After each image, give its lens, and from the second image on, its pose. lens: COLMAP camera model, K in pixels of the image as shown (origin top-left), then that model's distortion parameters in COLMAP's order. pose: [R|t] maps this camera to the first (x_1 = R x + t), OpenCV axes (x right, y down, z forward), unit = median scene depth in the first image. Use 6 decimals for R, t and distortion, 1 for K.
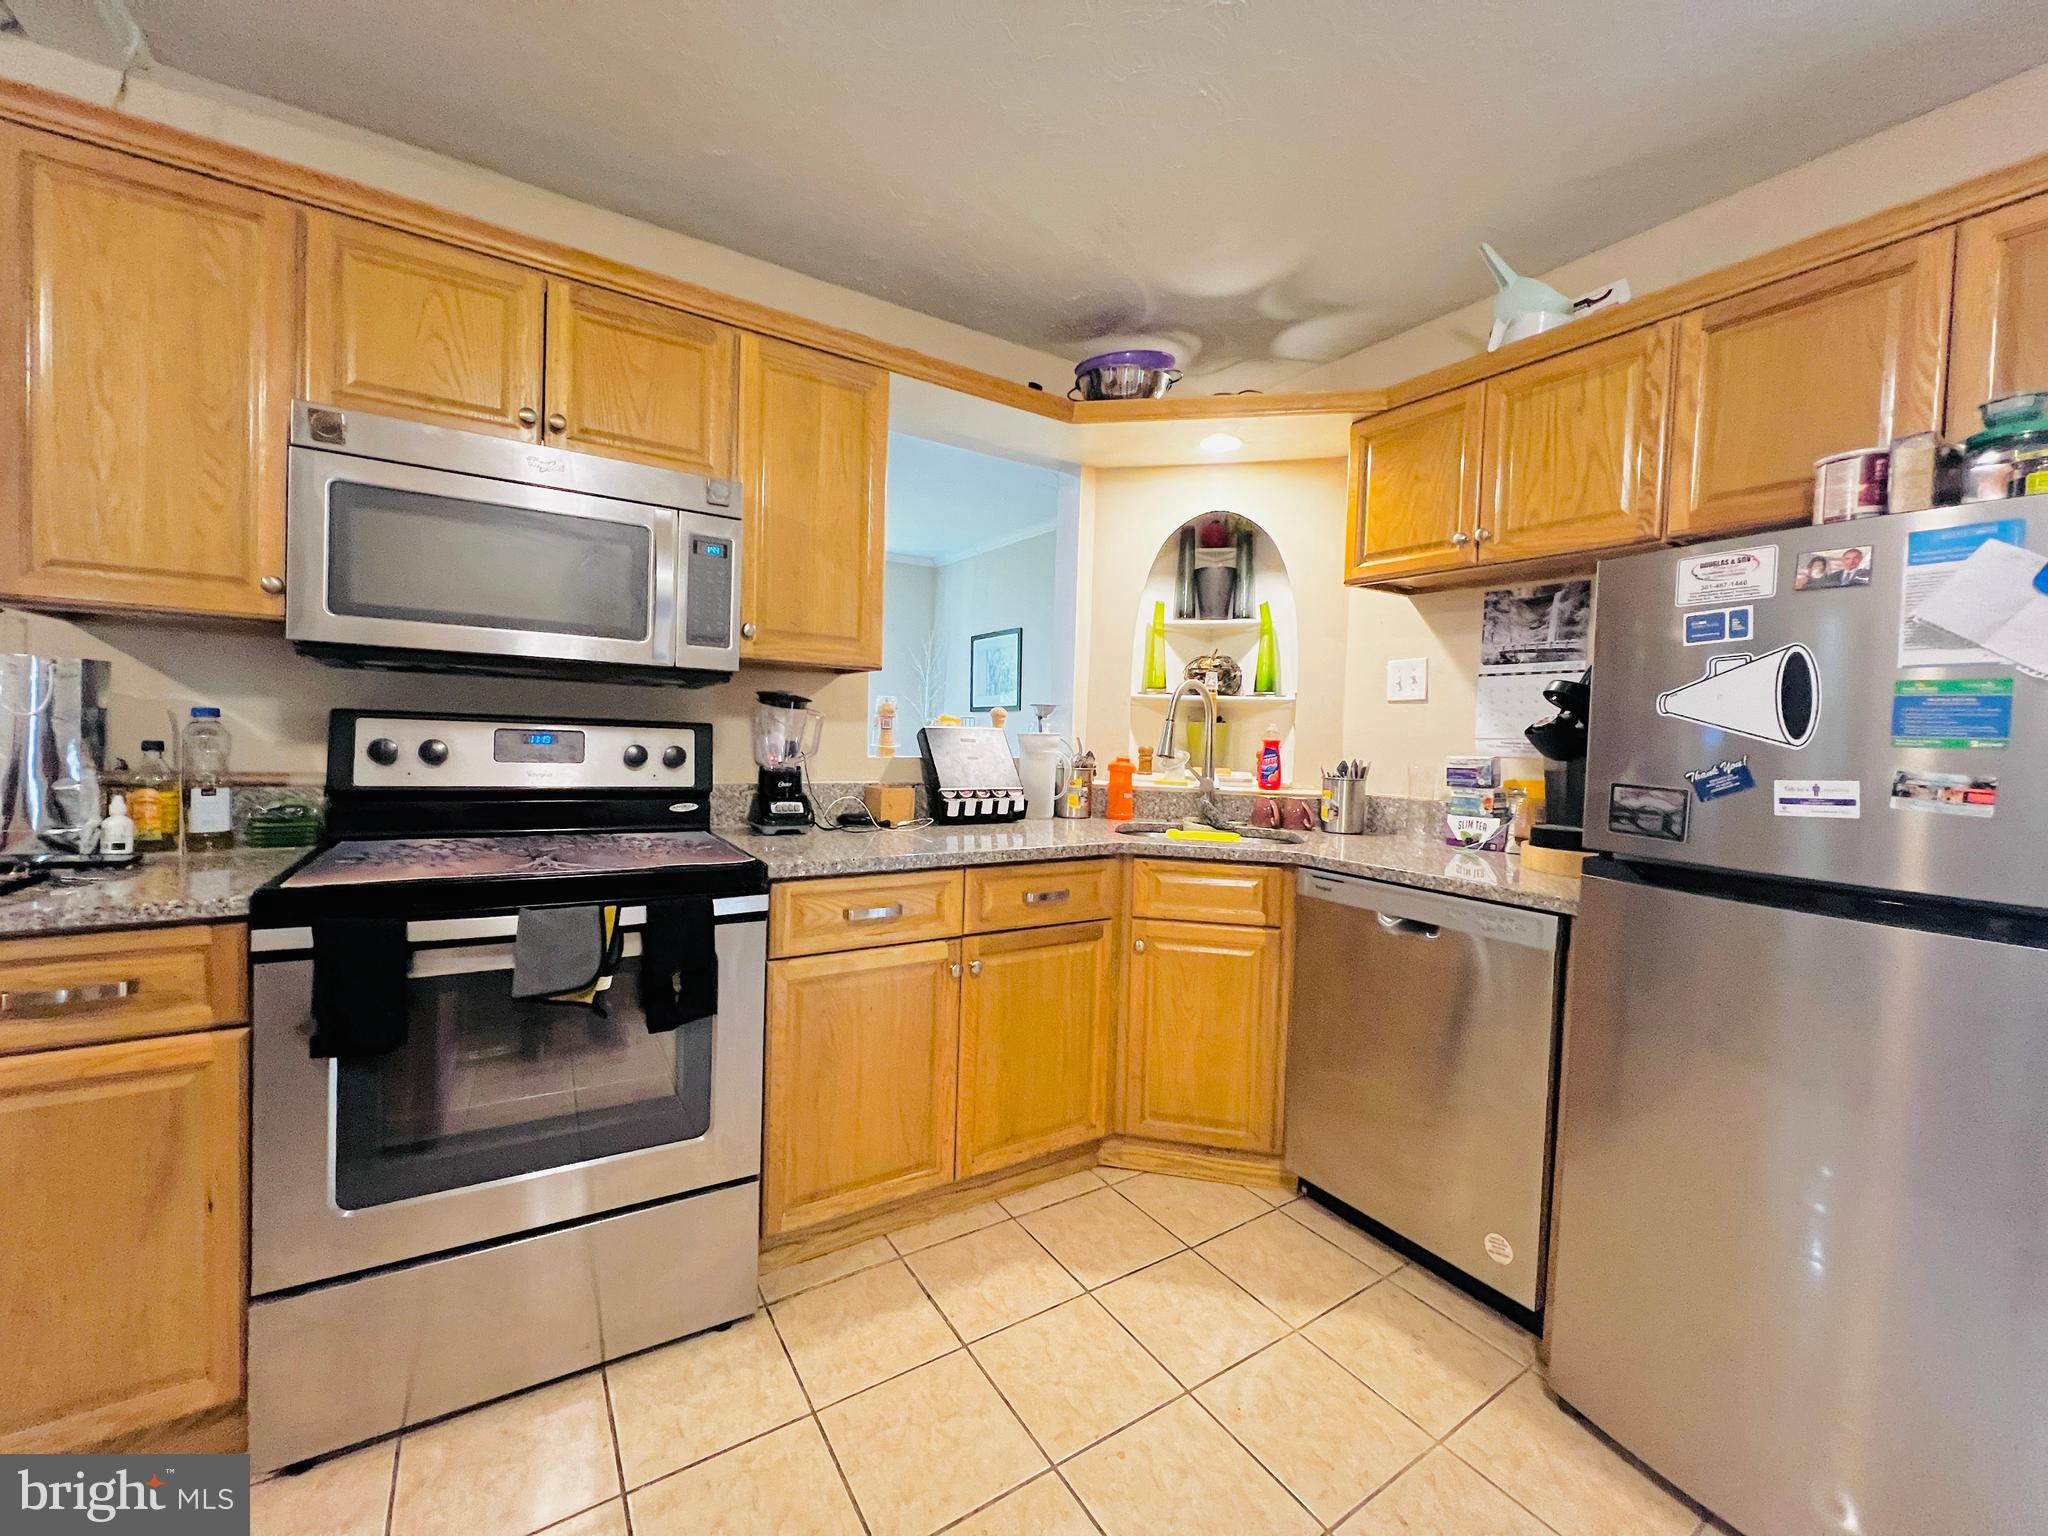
lens RADIAL K [[822.9, 0, 1033.8], [0, 822.9, 764.2], [0, 0, 1]] dist [-0.002465, 0.000030]
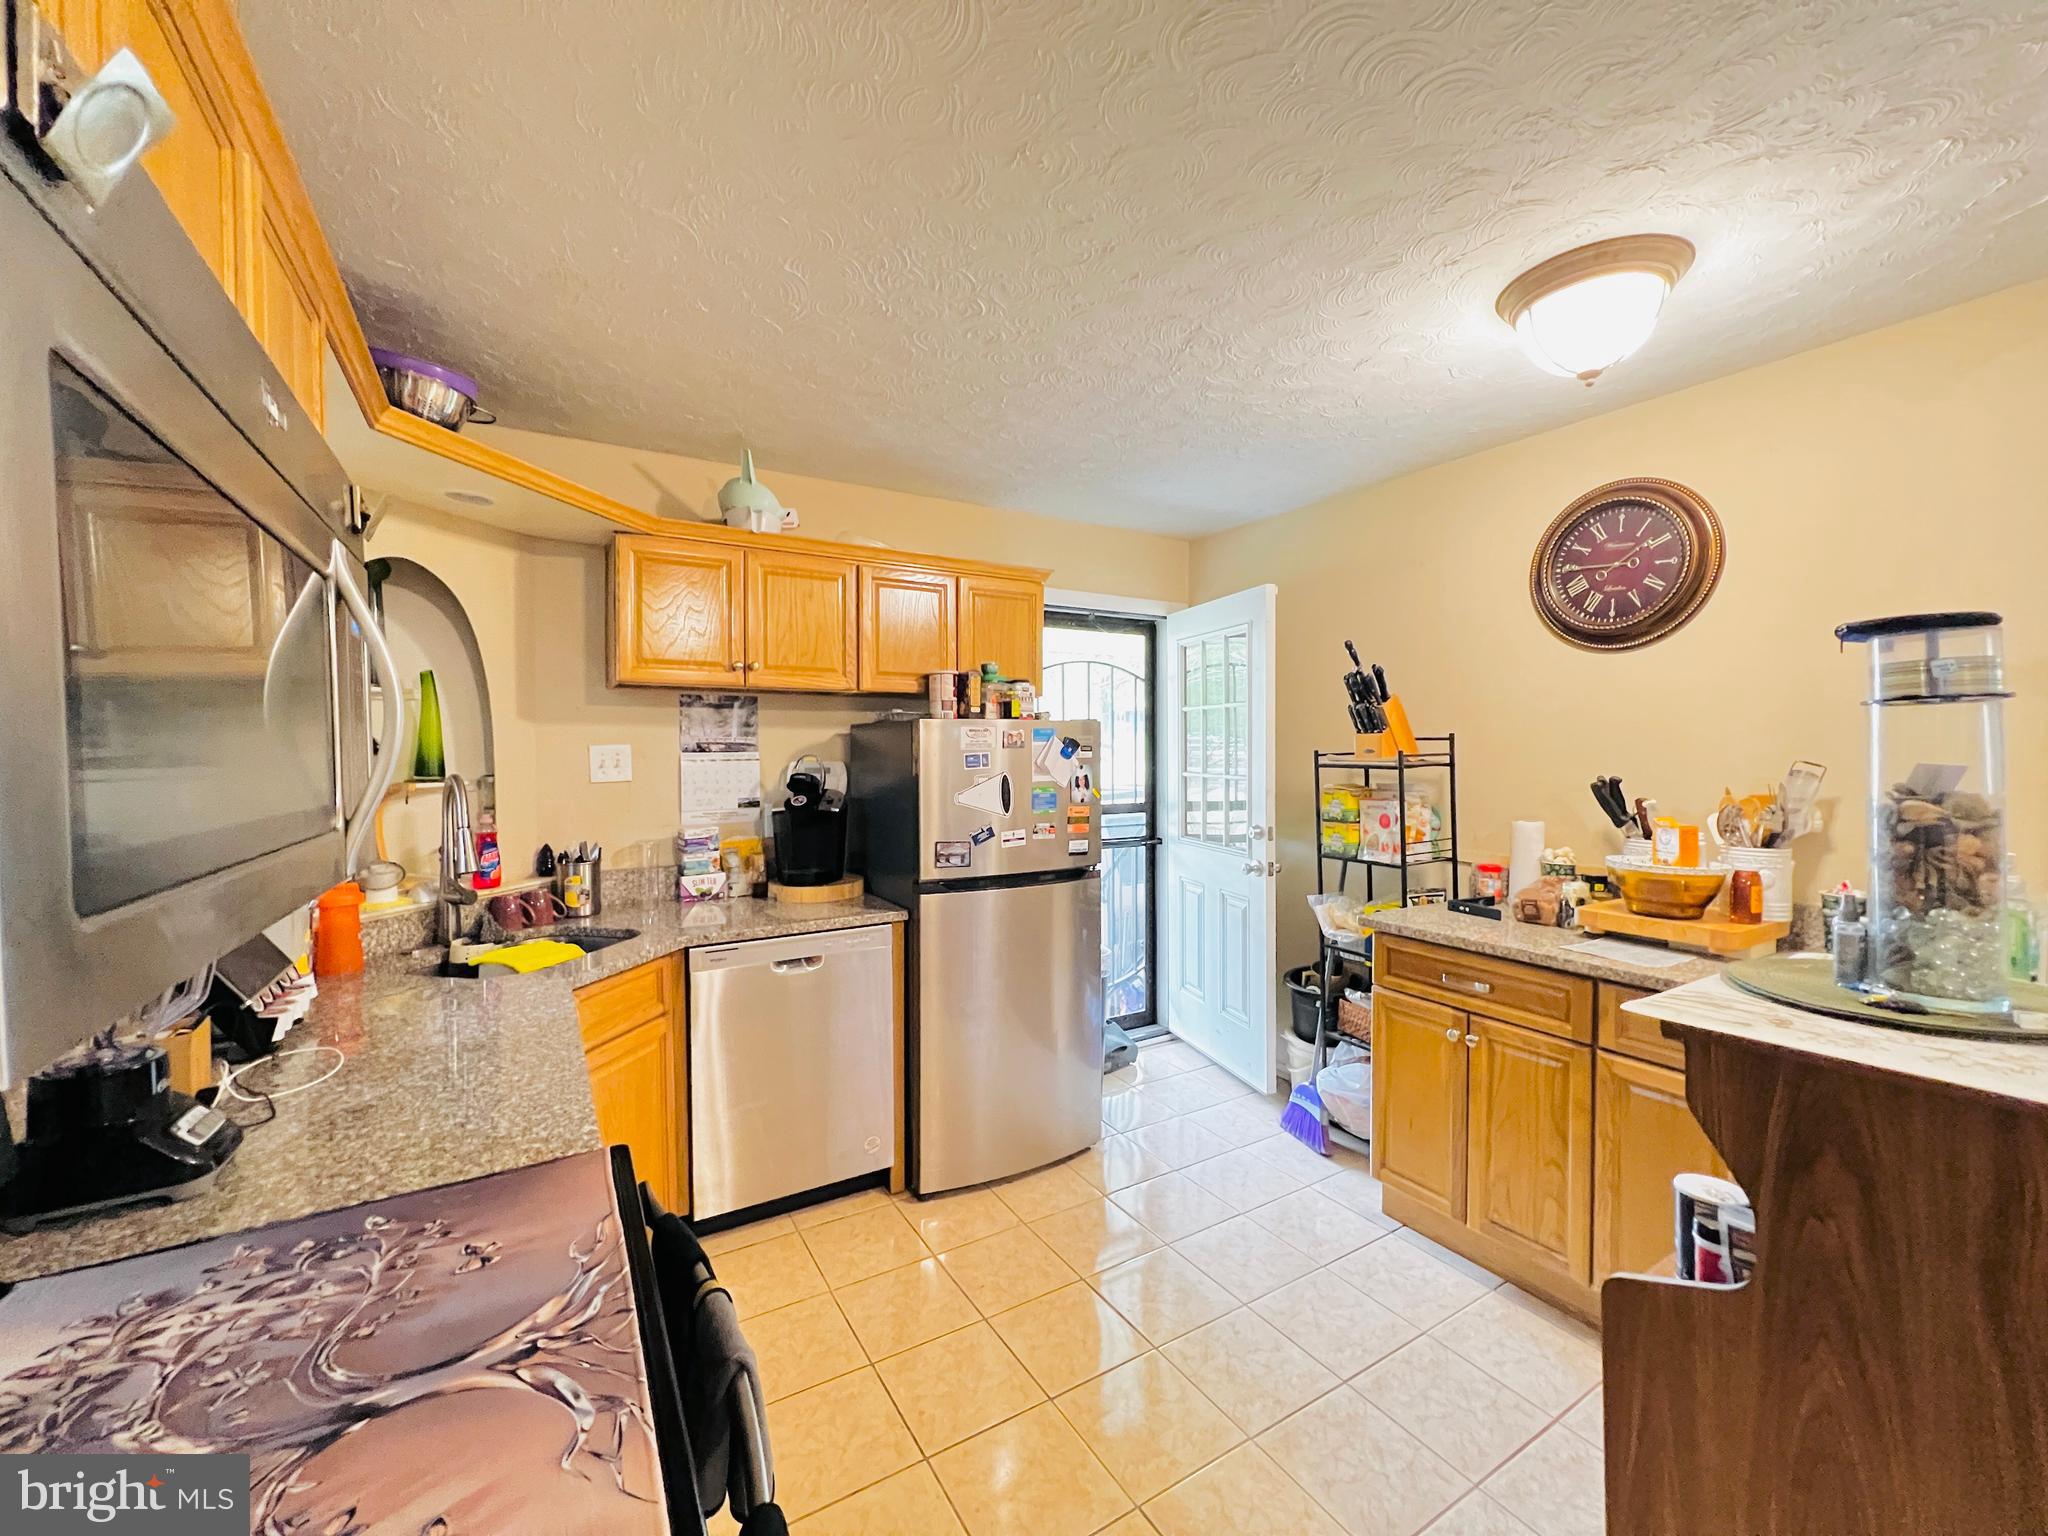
lens RADIAL K [[822.9, 0, 1032.9], [0, 822.9, 763.1], [0, 0, 1]] dist [-0.002465, 0.000030]
pose [[0.039790, -0.040759, 0.998376, -0.948097], [0.046036, 0.998181, 0.038916, -0.181712], [-0.998147, 0.044413, 0.041594, 0.597019]]
